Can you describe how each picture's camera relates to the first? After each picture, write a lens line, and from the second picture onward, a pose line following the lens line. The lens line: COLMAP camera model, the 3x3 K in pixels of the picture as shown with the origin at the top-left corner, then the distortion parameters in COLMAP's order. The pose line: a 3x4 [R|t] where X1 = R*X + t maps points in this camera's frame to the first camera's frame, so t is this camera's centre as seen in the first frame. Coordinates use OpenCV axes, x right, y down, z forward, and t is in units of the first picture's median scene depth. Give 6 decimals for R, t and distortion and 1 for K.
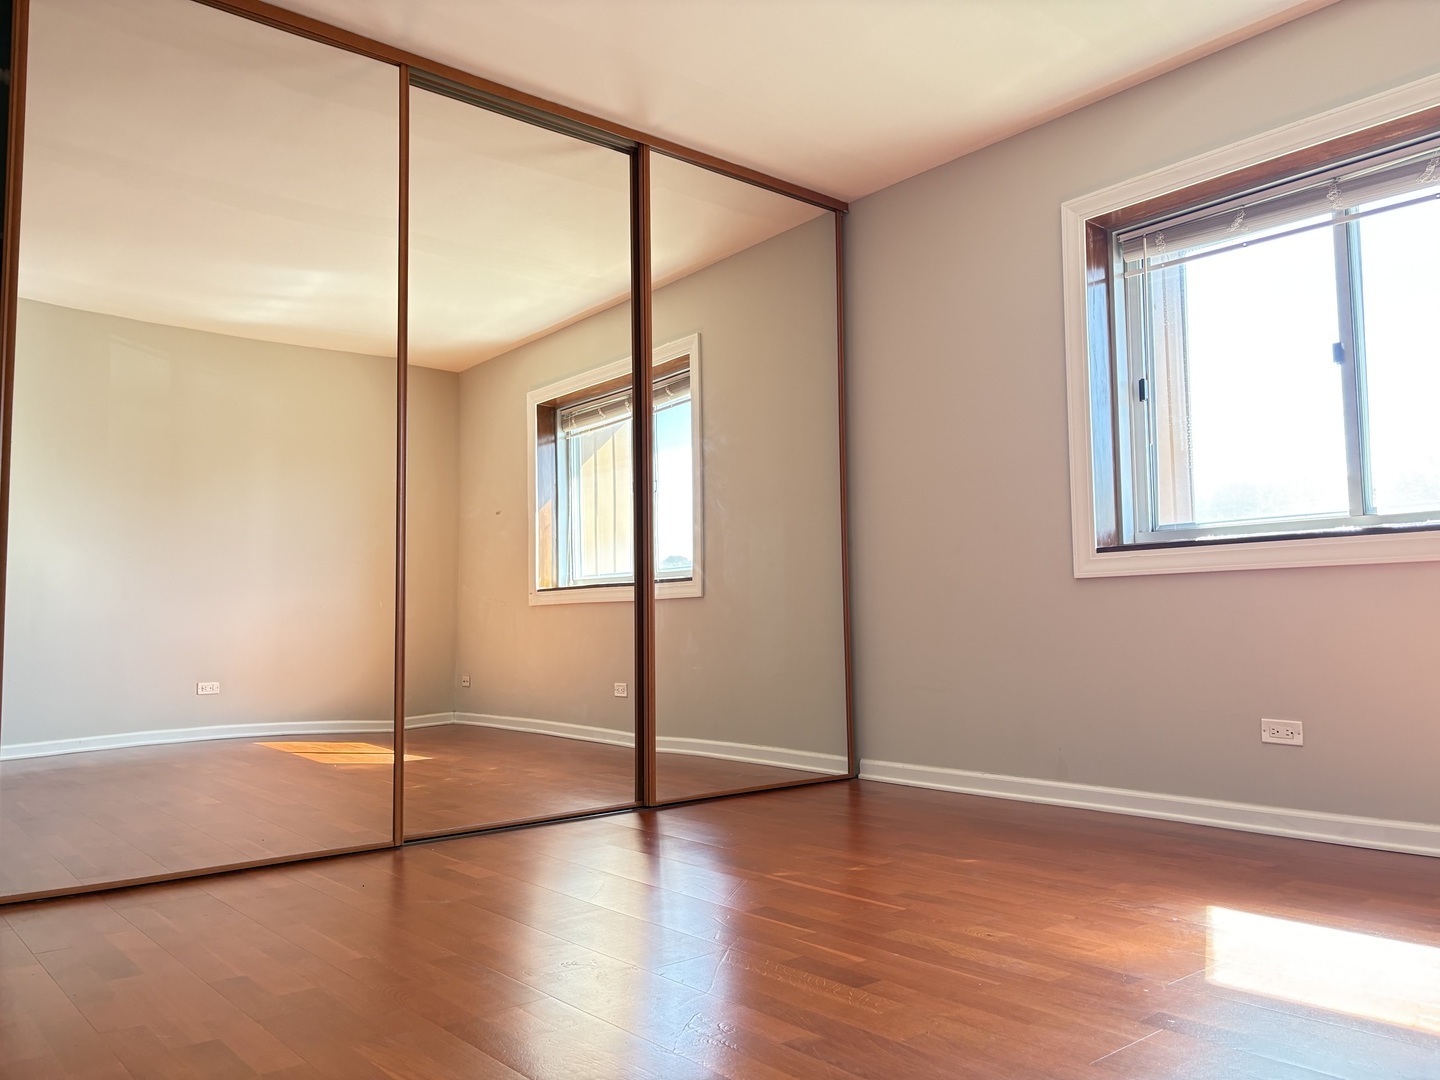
lens RADIAL K [[1108.4, 0, 720.0], [0, 1108.4, 540.0], [0, 0, 1]] dist [0.071851, -0.056356]
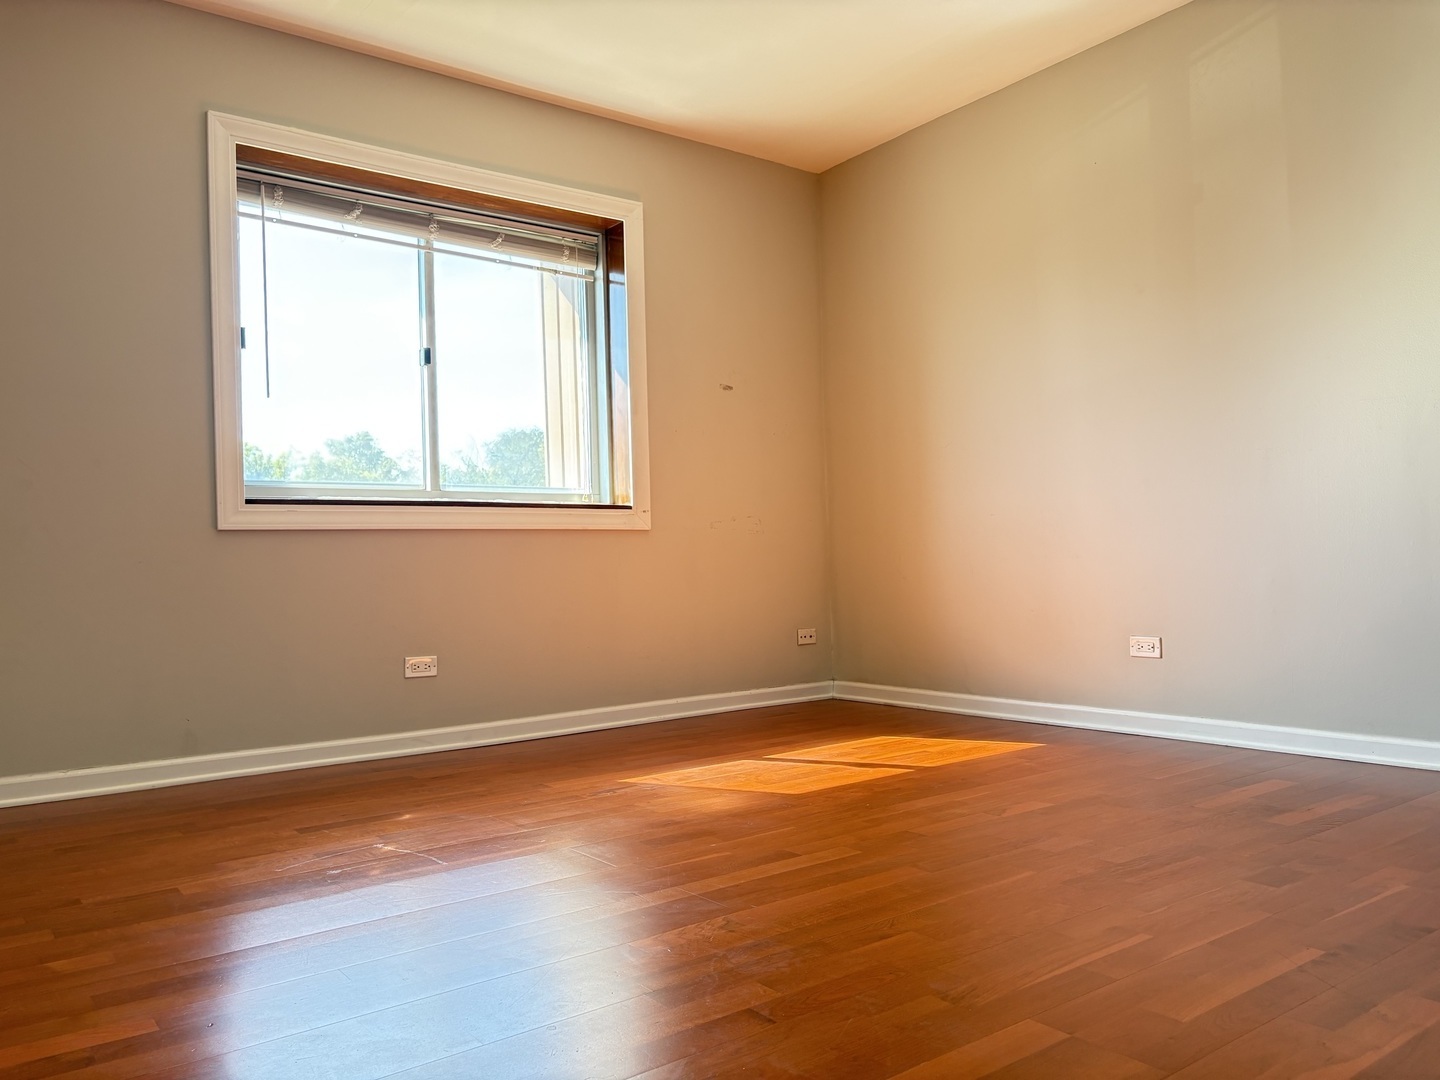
lens RADIAL K [[1108.4, 0, 720.0], [0, 1108.4, 540.0], [0, 0, 1]] dist [0.071851, -0.056356]
pose [[0.048764, 0.040278, 0.997998, -0.640136], [-0.045385, 0.998244, -0.038070, 0.065507], [-0.997779, -0.043438, 0.050506, 0.611785]]
